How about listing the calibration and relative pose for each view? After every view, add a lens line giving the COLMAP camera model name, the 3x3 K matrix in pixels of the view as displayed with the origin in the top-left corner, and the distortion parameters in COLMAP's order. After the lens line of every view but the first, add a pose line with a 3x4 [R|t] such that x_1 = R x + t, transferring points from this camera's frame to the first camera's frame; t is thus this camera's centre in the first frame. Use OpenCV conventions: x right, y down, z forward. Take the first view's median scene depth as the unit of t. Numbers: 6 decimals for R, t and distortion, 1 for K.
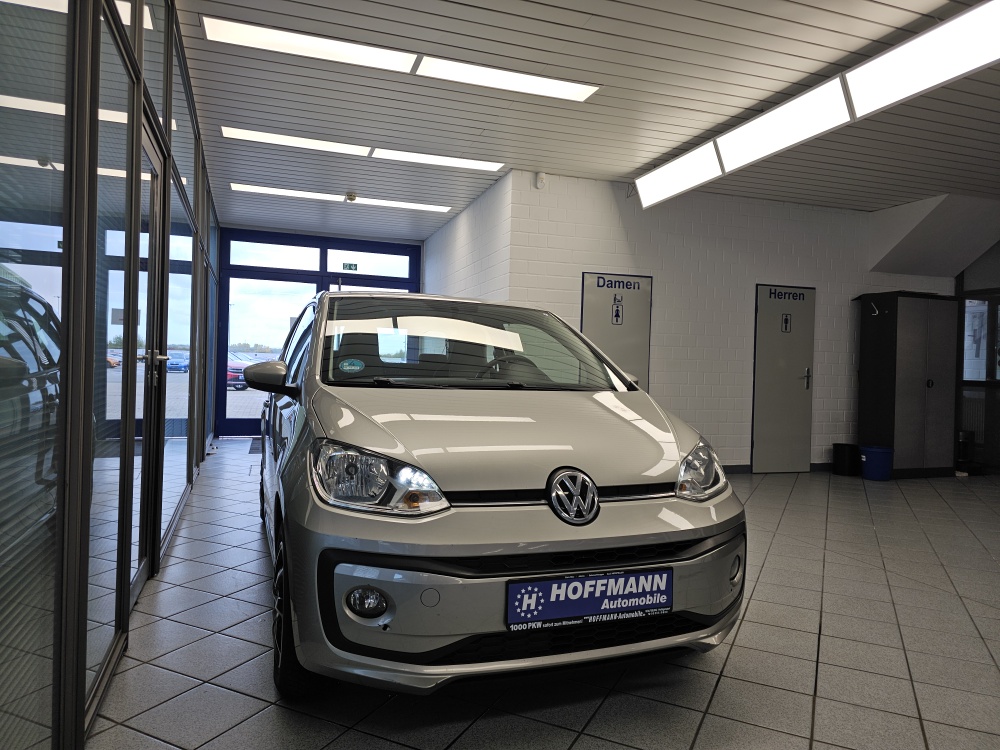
lens RADIAL K [[678.8, 0, 491.3], [0, 678.8, 373.9], [0, 0, 1]] dist [0.061180, -0.078821]
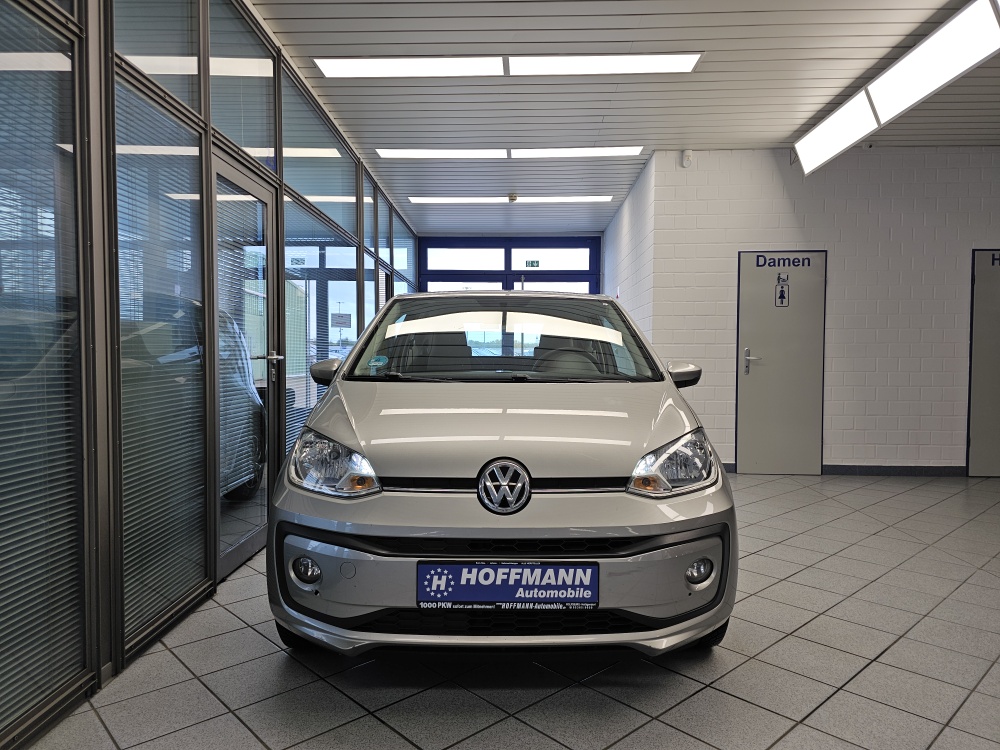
lens RADIAL K [[673.5, 0, 495.9], [0, 673.5, 383.8], [0, 0, 1]] dist [0.064552, -0.077993]
pose [[0.933996, -0.010097, -0.357141, 0.485197], [0.019996, 0.999511, 0.024037, 0.000890], [0.356724, -0.029592, 0.933741, 0.053709]]
